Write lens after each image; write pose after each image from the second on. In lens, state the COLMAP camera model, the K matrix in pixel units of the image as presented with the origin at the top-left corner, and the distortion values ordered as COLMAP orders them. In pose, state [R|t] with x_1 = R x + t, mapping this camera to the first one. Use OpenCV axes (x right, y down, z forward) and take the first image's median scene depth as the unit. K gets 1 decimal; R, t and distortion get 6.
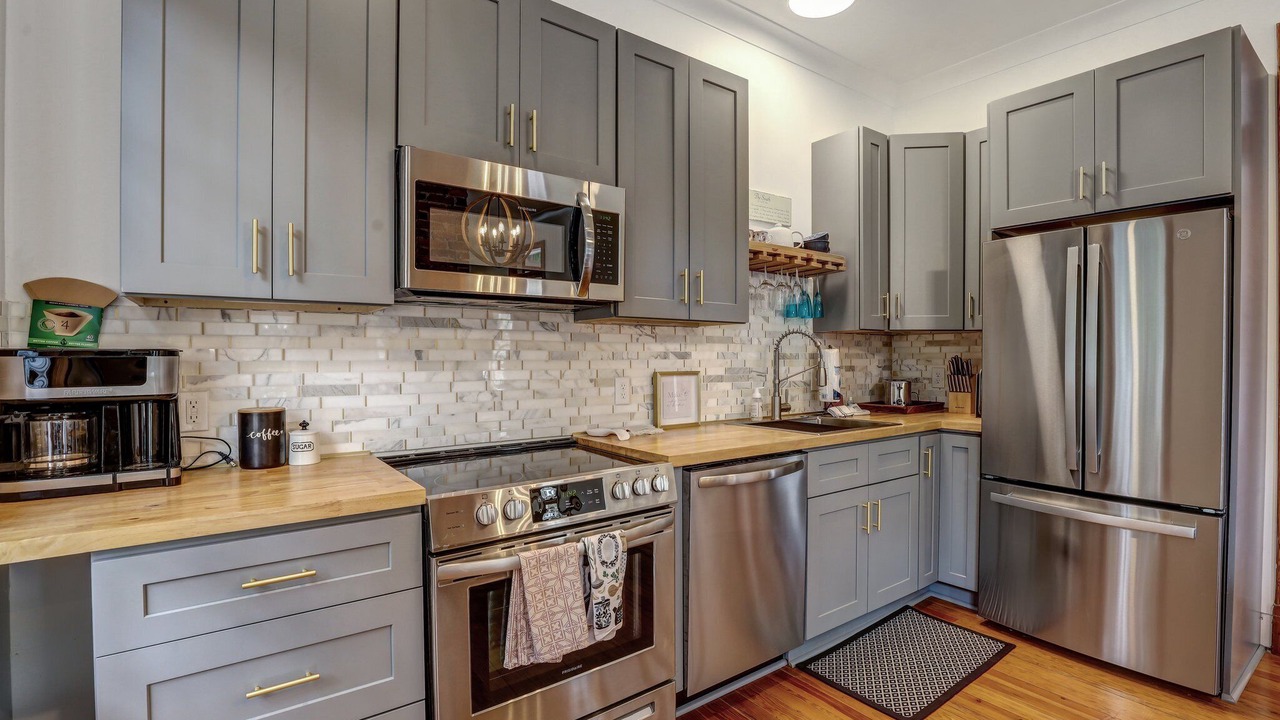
lens RADIAL K [[600.1, 0, 650.5], [0, 600.1, 360.3], [0, 0, 1]] dist [-0.028343, -0.000212]
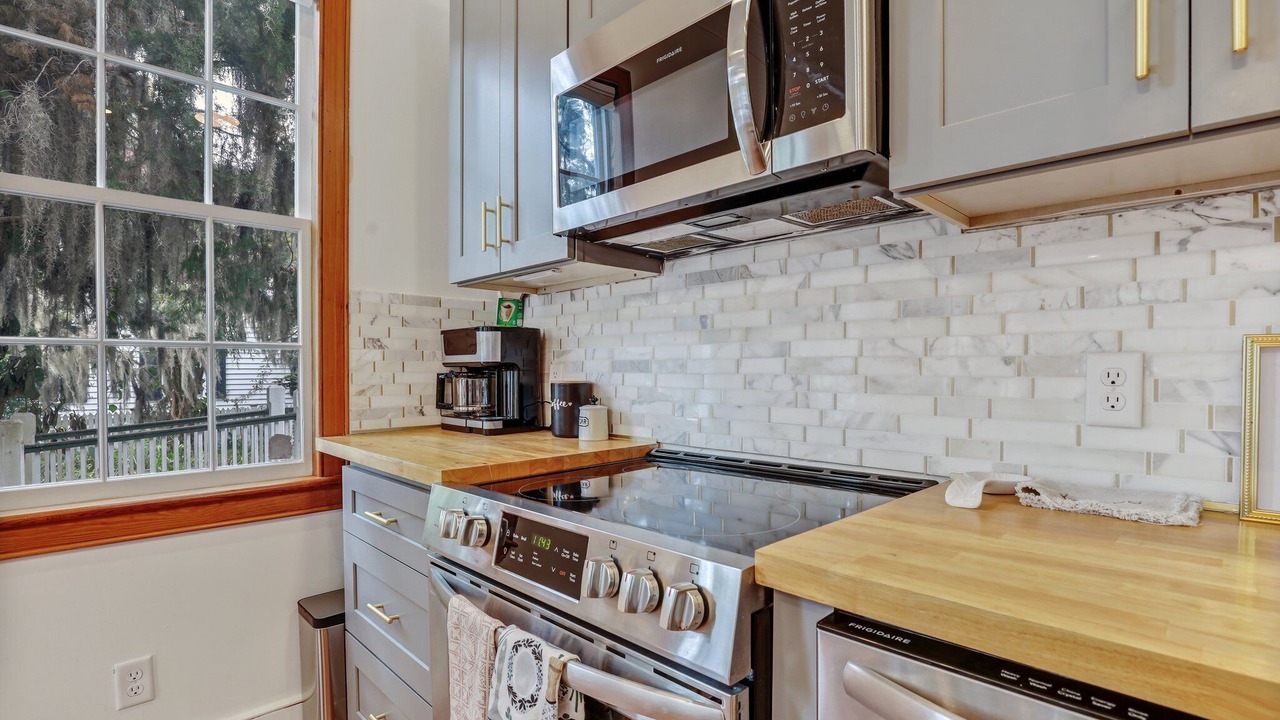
lens RADIAL K [[600.1, 0, 648.1], [0, 600.1, 382.6], [0, 0, 1]] dist [-0.028343, -0.000212]
pose [[0.138823, 0.022473, -0.990062, 0.323789], [-0.007666, 0.999737, 0.021618, 0.048168], [0.990287, 0.004589, 0.138959, 0.781489]]
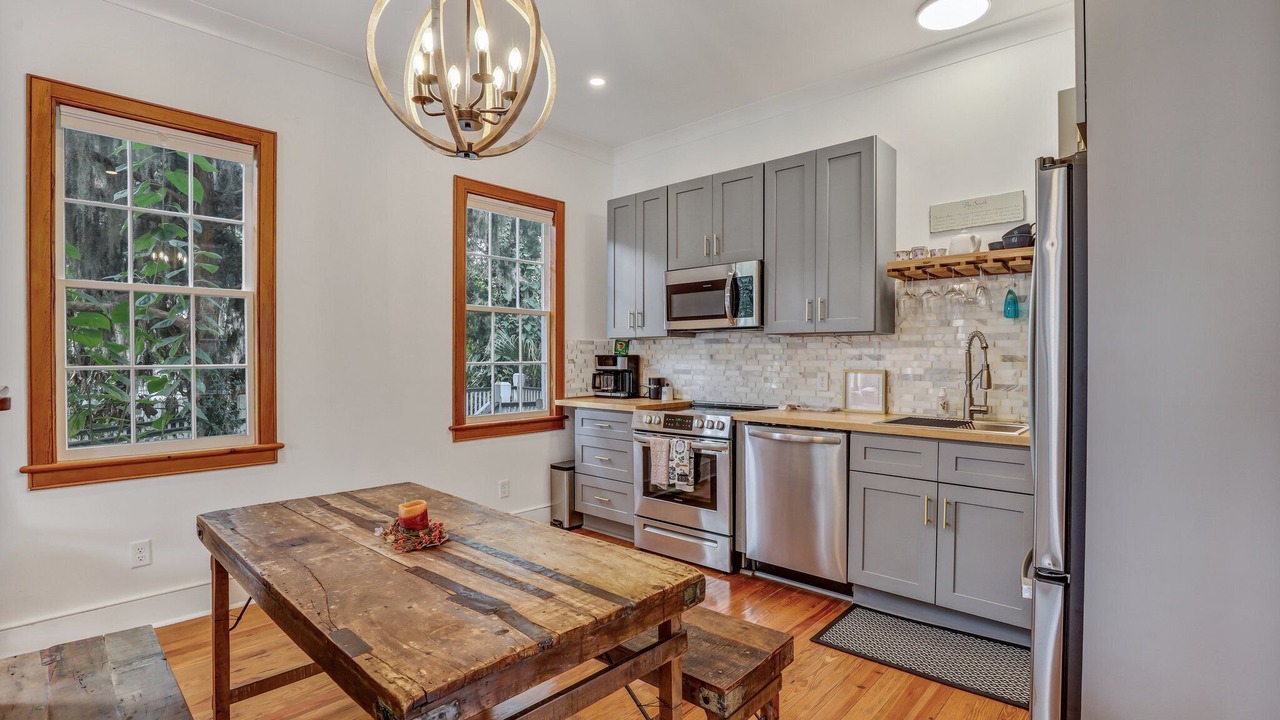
lens RADIAL K [[600.1, 0, 633.4], [0, 600.1, 360.7], [0, 0, 1]] dist [-0.028343, -0.000212]
pose [[0.174976, 0.006661, -0.984550, 1.541411], [-0.010030, 0.999937, 0.004982, -0.002779], [0.984522, 0.009003, 0.175032, 0.341458]]
